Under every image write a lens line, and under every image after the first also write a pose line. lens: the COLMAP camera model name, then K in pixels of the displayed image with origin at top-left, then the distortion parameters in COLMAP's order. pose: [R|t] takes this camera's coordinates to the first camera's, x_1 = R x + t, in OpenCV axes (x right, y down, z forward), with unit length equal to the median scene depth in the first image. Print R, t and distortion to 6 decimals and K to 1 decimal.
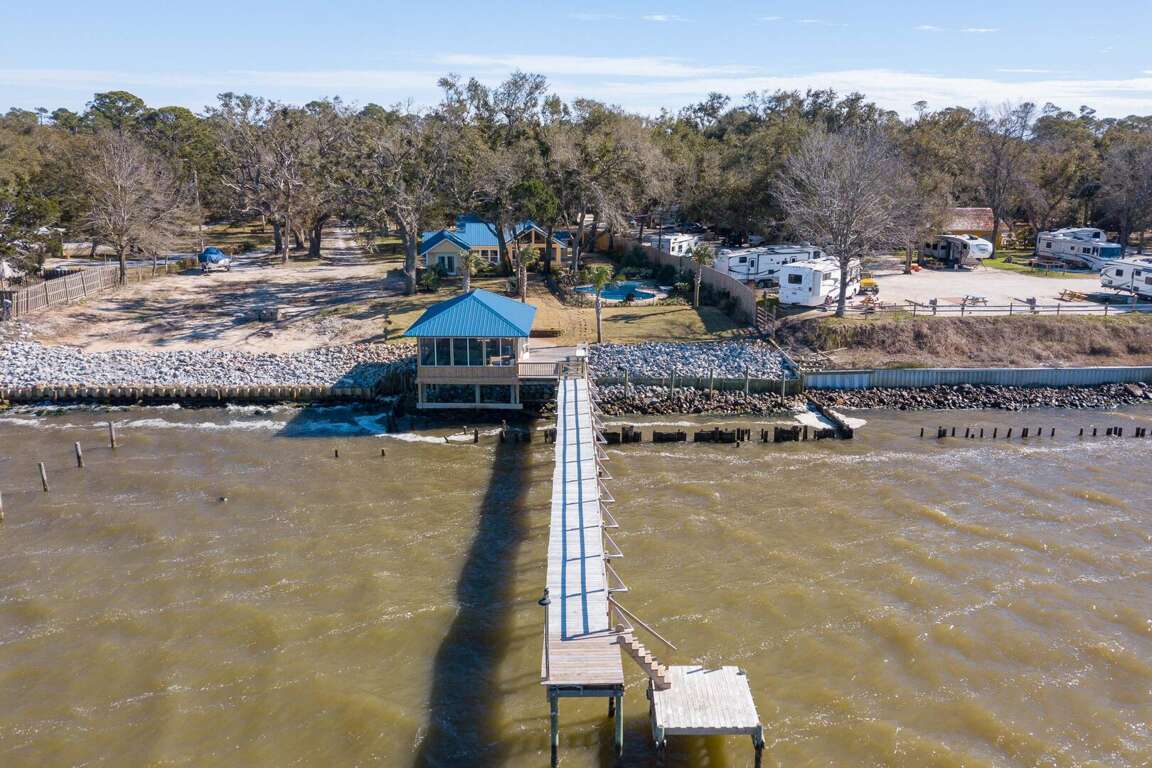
lens RADIAL K [[919.4, 0, 576.0], [0, 919.4, 384.0], [0, 0, 1]] dist [-0.000858, 0.085246]
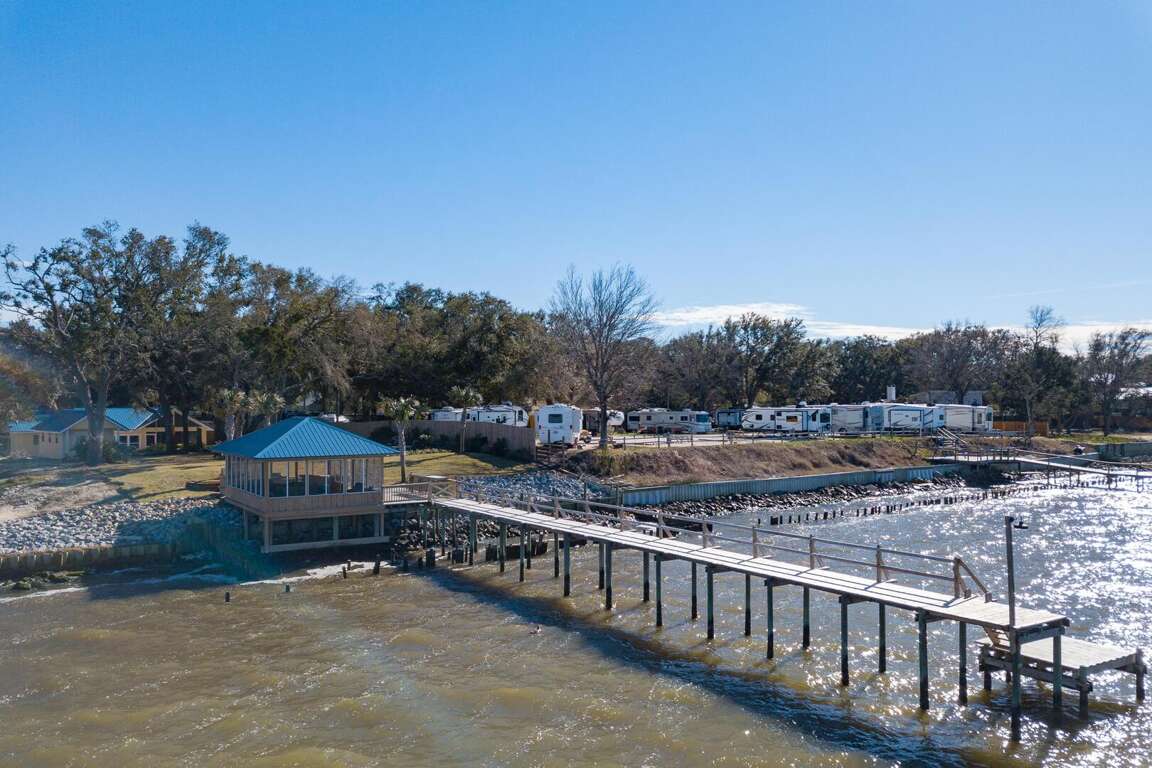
lens RADIAL K [[919.4, 0, 576.0], [0, 919.4, 384.0], [0, 0, 1]] dist [-0.000858, 0.085246]
pose [[0.856014, -0.003175, 0.516943, -0.309763], [0.132163, 0.968093, -0.212905, 0.079899], [-0.499773, 0.250570, 0.829121, 0.136767]]
